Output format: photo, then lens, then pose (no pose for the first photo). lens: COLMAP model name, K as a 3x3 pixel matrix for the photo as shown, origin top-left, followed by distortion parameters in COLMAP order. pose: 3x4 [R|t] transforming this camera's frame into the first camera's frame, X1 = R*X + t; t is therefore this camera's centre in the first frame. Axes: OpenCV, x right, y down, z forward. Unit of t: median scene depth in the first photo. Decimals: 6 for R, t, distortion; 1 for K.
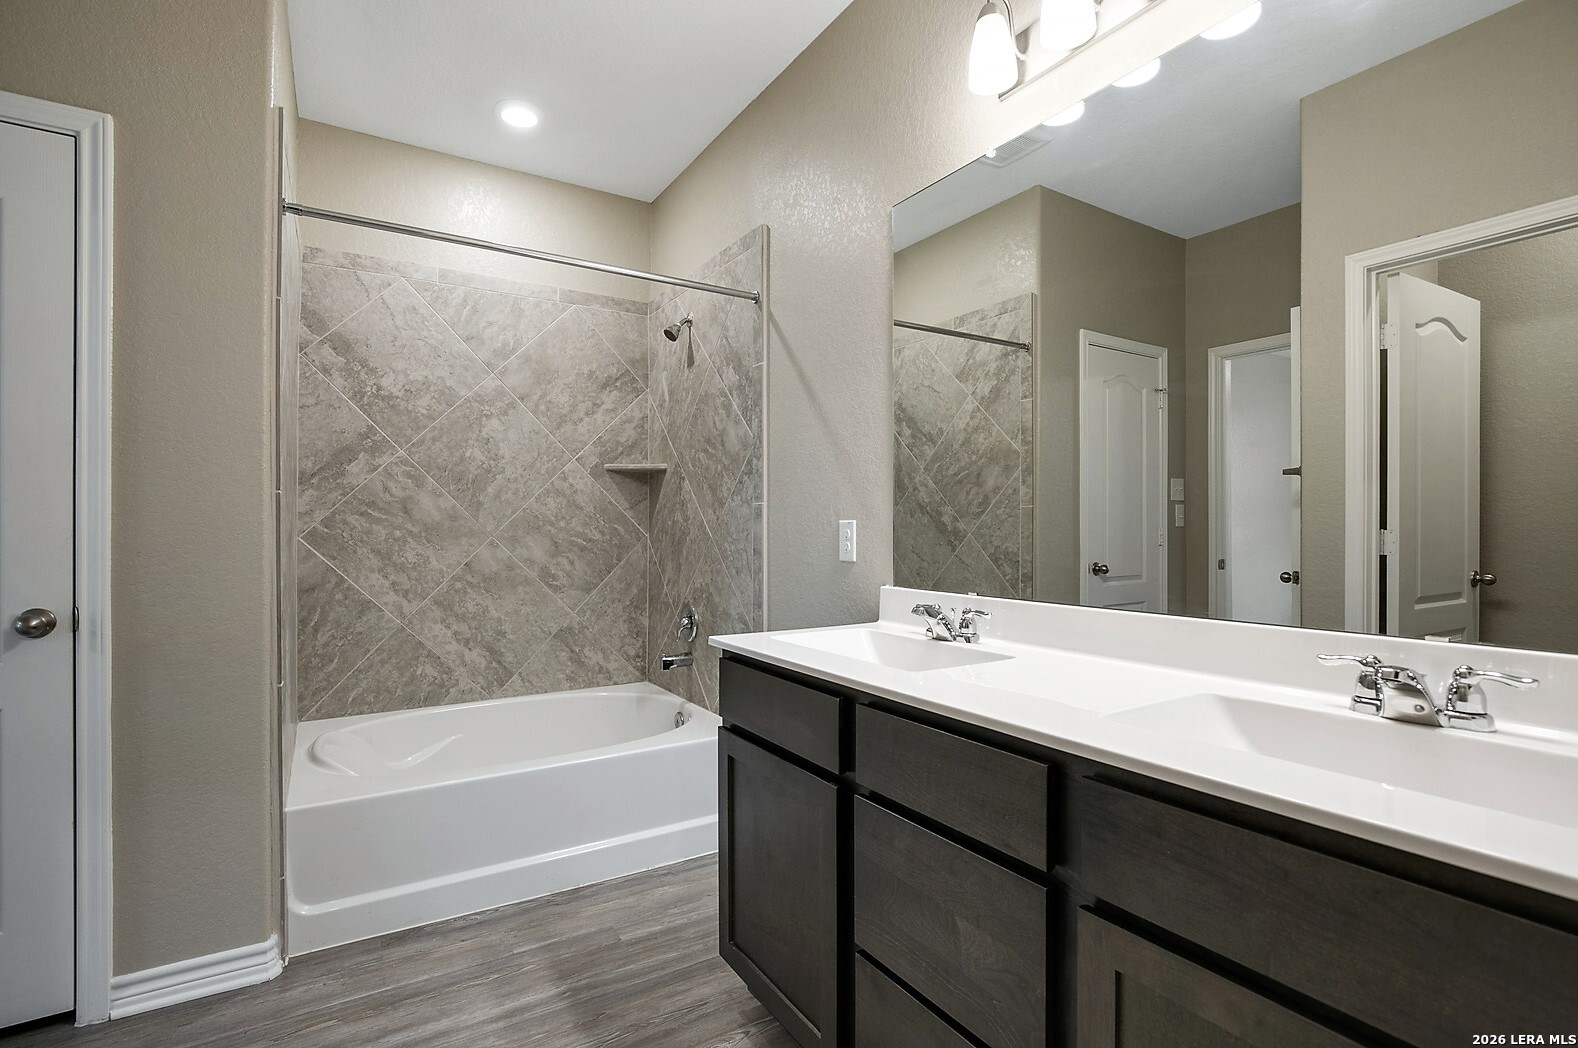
lens RADIAL K [[733.8, 0, 788.7], [0, 733.8, 517.1], [0, 0, 1]] dist [-0.000813, -0.000055]
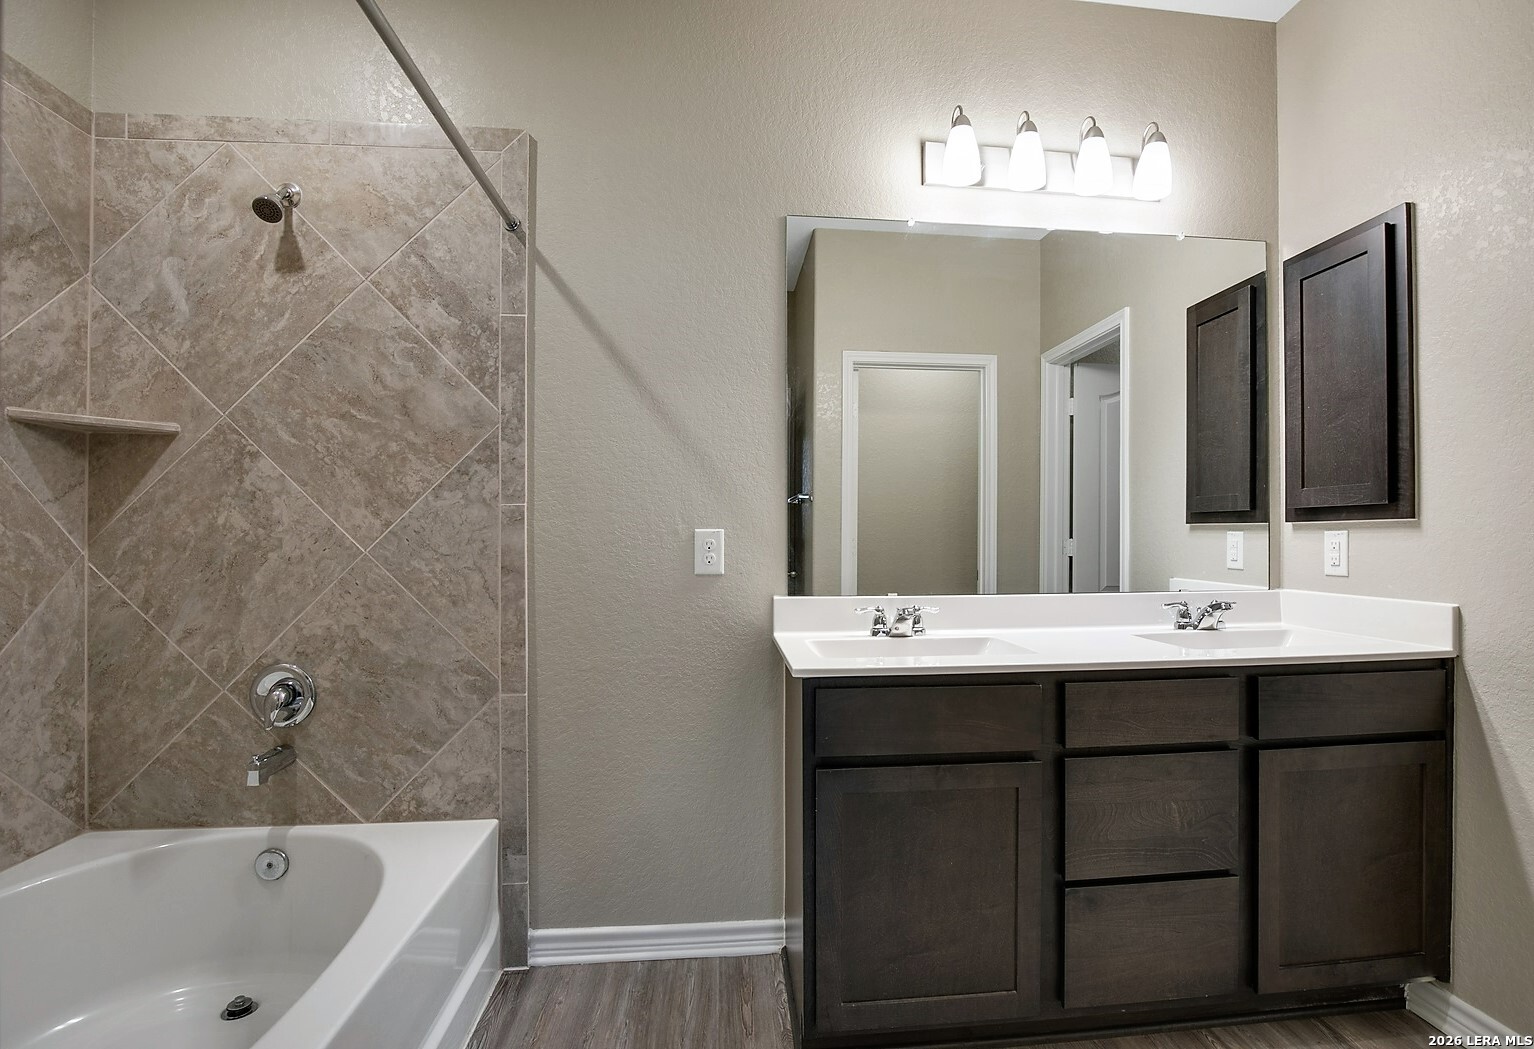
lens RADIAL K [[741.1, 0, 767.0], [0, 741.1, 524.5], [0, 0, 1]] dist [-0.021378, 0.000870]
pose [[0.437811, 0.010463, 0.899006, -0.552352], [-0.010960, 0.999920, -0.006300, 0.003277], [-0.899000, -0.007095, 0.437890, 0.416150]]
